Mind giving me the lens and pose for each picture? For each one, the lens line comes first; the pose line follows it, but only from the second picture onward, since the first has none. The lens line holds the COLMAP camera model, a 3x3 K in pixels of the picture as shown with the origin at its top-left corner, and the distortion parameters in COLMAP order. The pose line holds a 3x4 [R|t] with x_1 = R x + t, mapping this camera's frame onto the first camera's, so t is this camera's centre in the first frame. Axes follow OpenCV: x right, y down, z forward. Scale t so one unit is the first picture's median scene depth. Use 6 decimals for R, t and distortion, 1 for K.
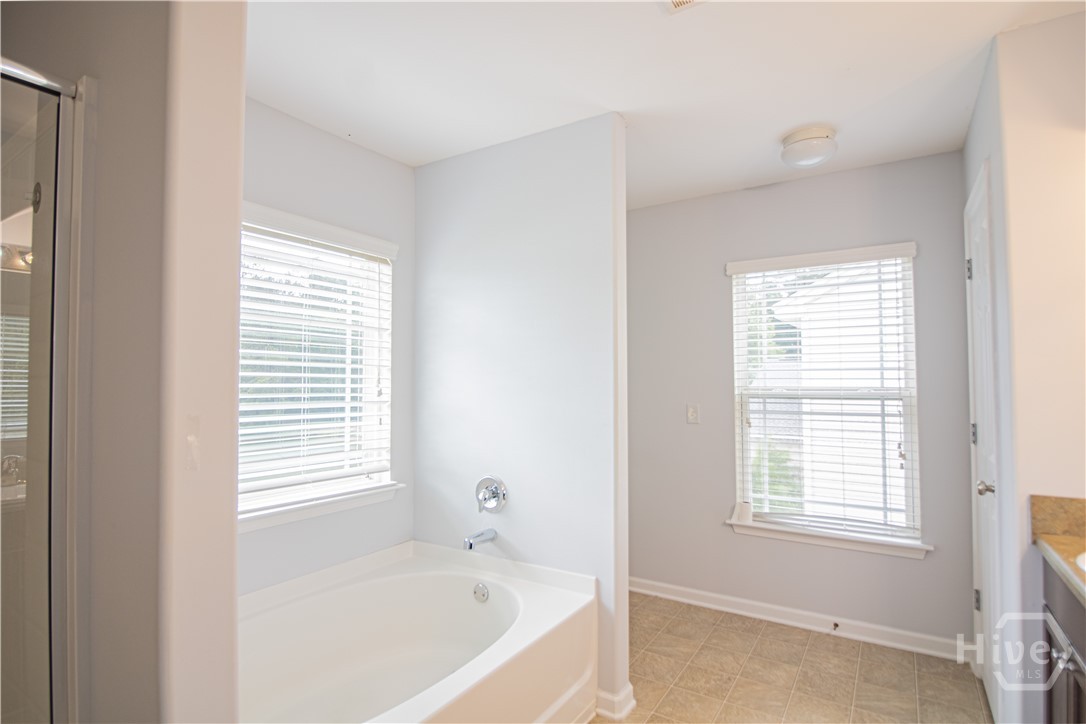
lens RADIAL K [[551.0, 0, 558.2], [0, 551.0, 364.4], [0, 0, 1]] dist [0.000360, -0.001263]
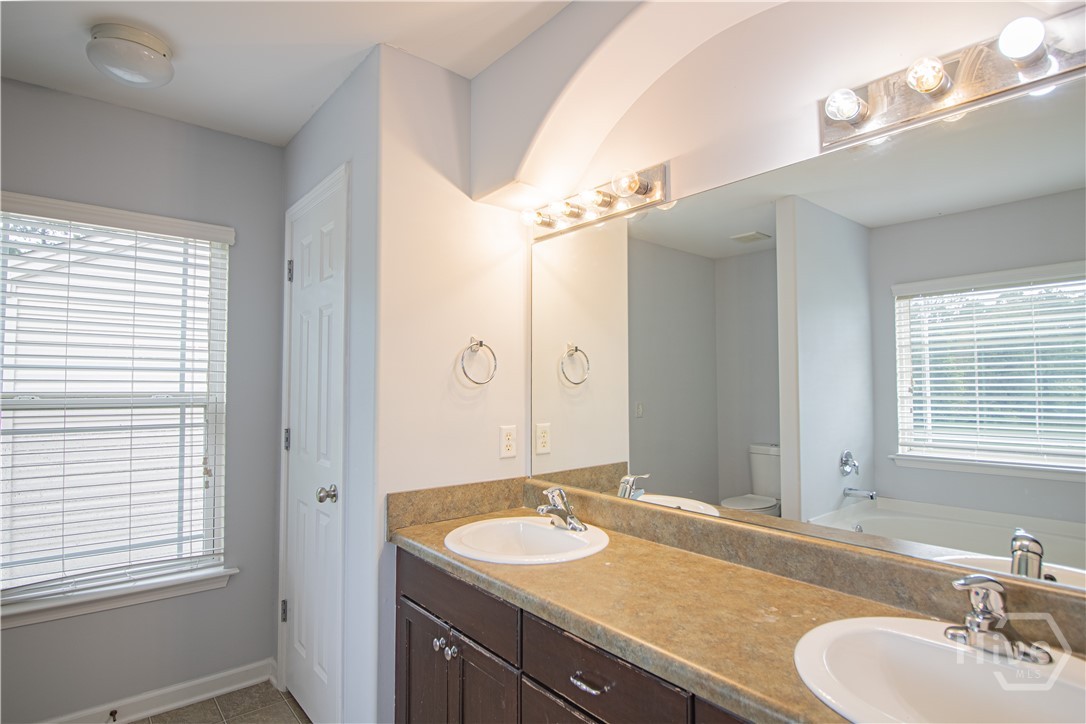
lens RADIAL K [[543.2, 0, 544.0], [0, 543.2, 365.2], [0, 0, 1]] dist [0.000436, -0.021661]
pose [[0.303318, 0.044928, 0.951830, -0.022136], [-0.032819, 0.998788, -0.036686, 0.013600], [-0.952324, -0.020111, 0.304425, 0.248444]]
